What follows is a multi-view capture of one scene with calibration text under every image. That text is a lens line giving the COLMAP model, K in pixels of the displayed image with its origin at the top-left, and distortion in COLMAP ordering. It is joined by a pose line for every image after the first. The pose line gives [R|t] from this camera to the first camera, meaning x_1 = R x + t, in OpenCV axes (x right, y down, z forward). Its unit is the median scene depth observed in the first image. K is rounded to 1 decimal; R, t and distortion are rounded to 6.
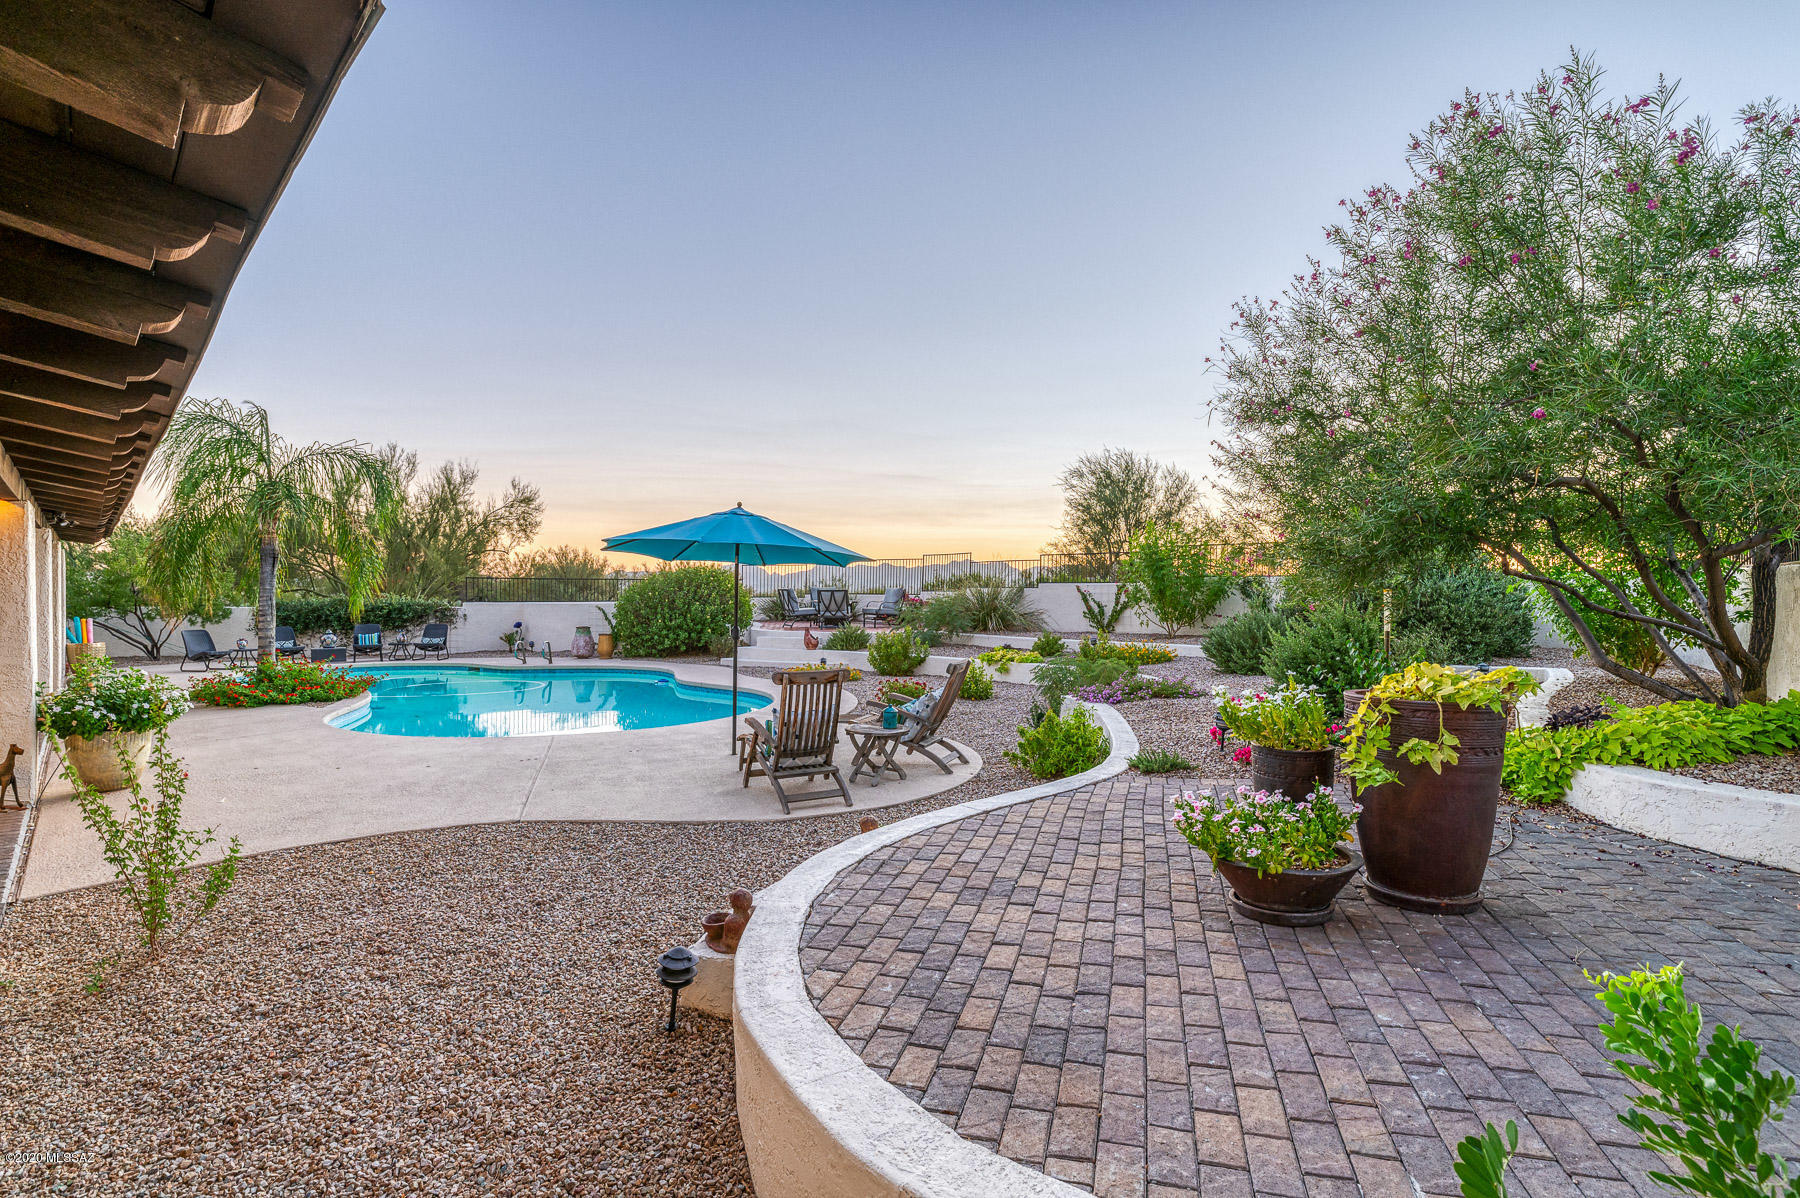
lens RADIAL K [[900.8, 0, 898.6], [0, 900.8, 601.1], [0, 0, 1]] dist [0.001205, 0.000008]
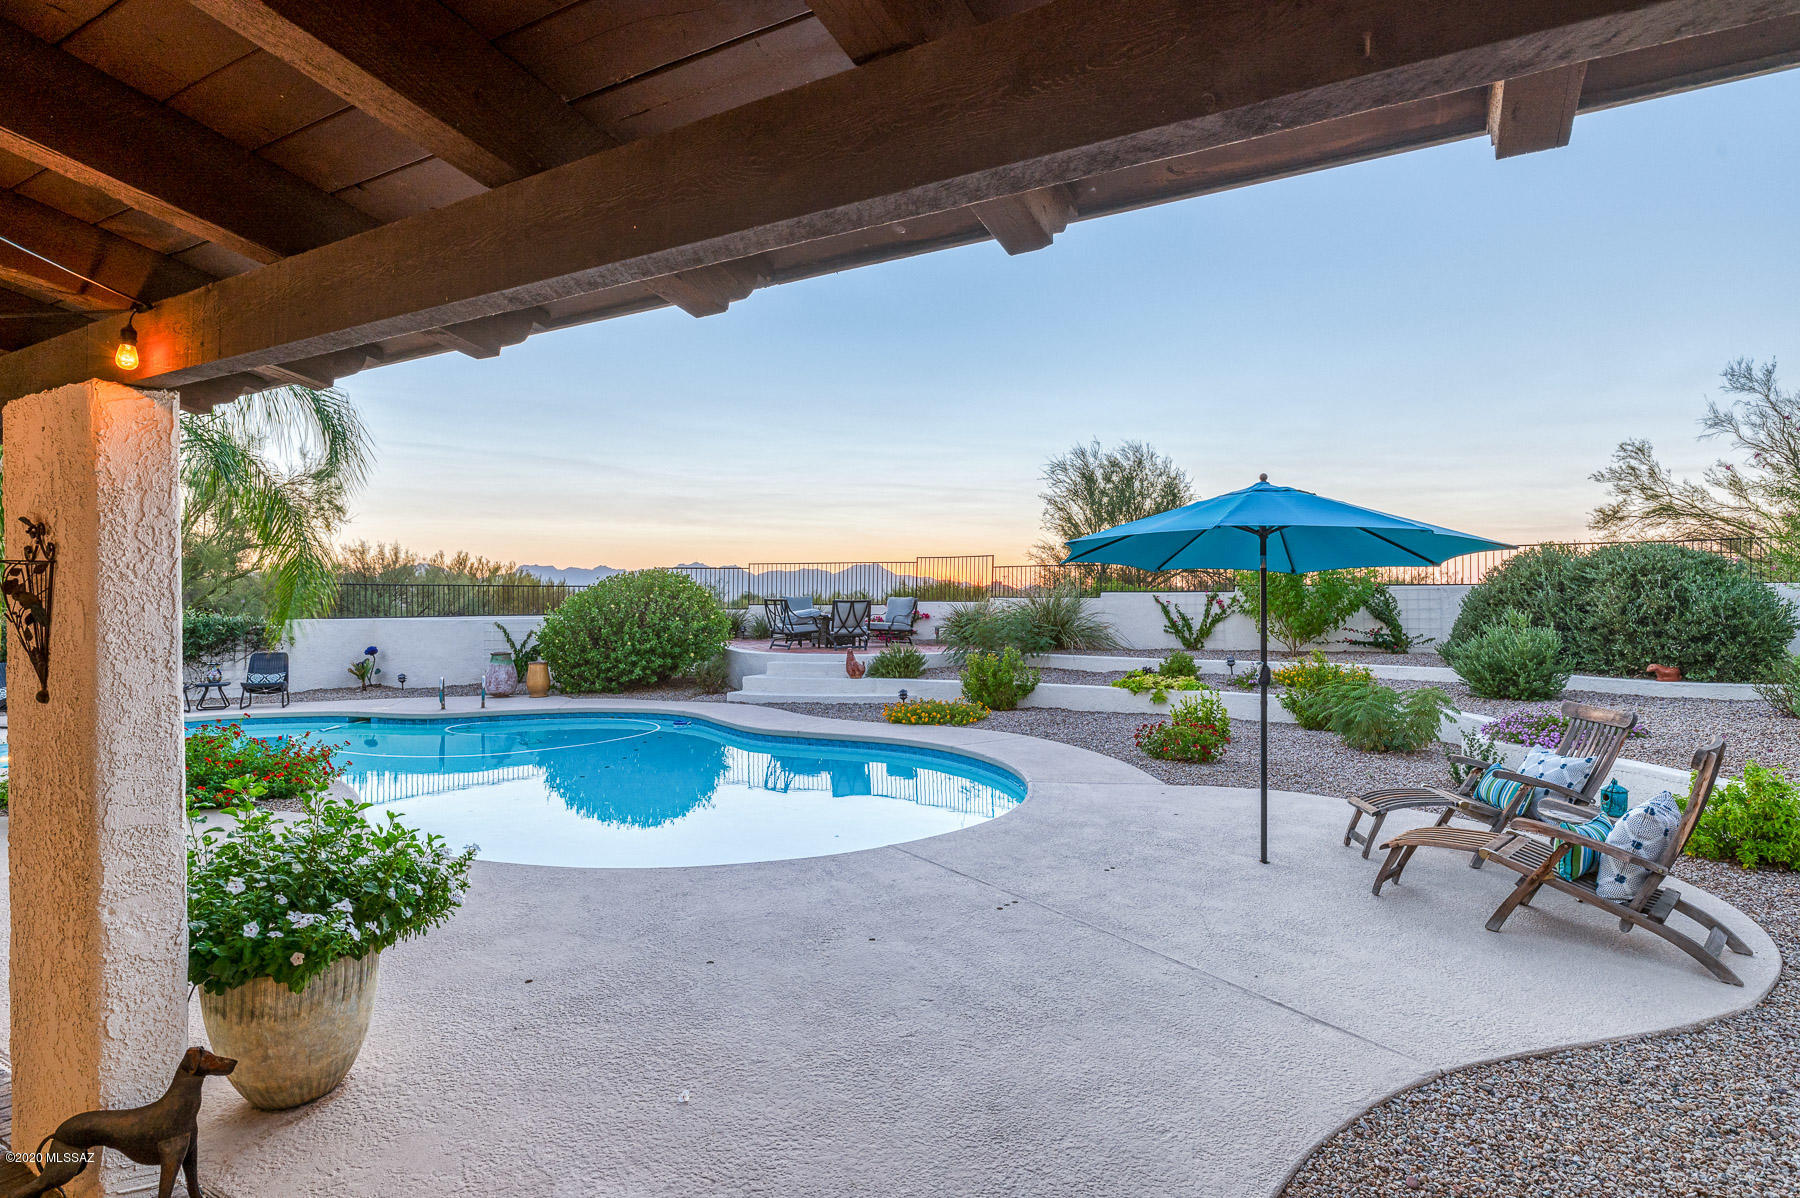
lens RADIAL K [[959.5, 0, 900.9], [0, 959.5, 598.4], [0, 0, 1]] dist [-0.003522, -0.000367]
pose [[0.951765, -0.001229, 0.306826, -0.293259], [0.003974, 0.999957, -0.008321, -0.006995], [-0.306803, 0.009139, 0.951729, 0.191258]]
